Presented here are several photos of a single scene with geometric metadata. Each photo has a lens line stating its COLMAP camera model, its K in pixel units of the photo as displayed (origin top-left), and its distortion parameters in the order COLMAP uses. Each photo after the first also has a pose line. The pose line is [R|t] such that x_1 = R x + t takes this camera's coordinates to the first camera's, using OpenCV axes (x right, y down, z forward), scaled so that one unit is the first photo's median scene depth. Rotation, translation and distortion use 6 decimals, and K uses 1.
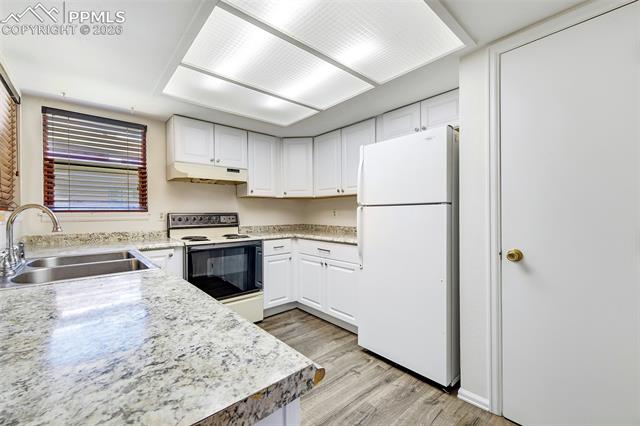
lens RADIAL K [[263.6, 0, 316.6], [0, 263.6, 215.4], [0, 0, 1]] dist [-0.000758, -0.000563]
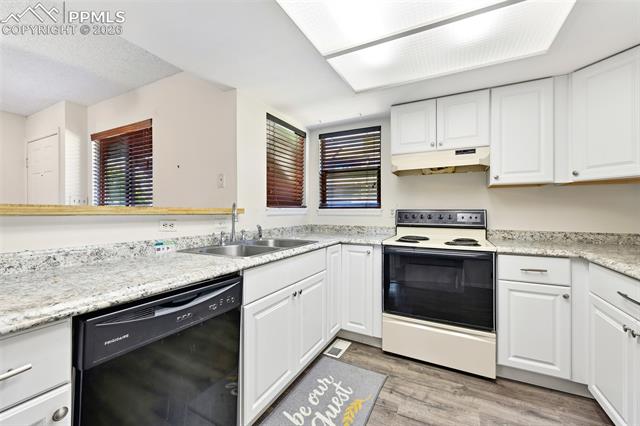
lens RADIAL K [[263.6, 0, 315.5], [0, 263.6, 210.6], [0, 0, 1]] dist [-0.000758, -0.000563]
pose [[0.350045, 0.009707, -0.936683, 0.233240], [-0.012688, 0.999904, 0.005620, -0.006190], [0.936647, 0.009918, 0.350134, 0.370424]]
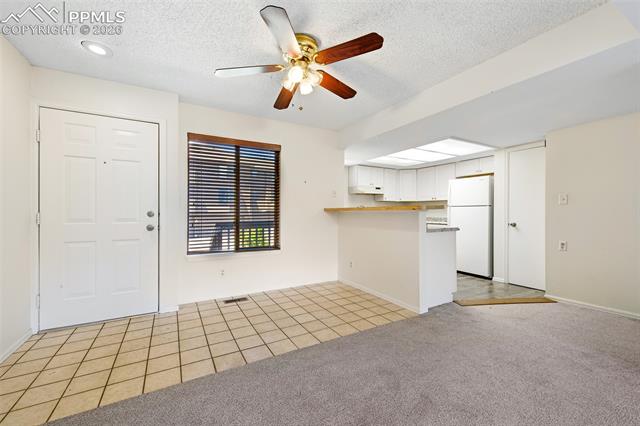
lens RADIAL K [[263.6, 0, 314.9], [0, 263.6, 212.7], [0, 0, 1]] dist [-0.000758, -0.000563]
pose [[0.978014, 0.011156, -0.208240, -0.377839], [-0.012438, 0.999911, -0.004851, 0.033481], [0.208167, 0.007335, 0.978066, -1.125639]]
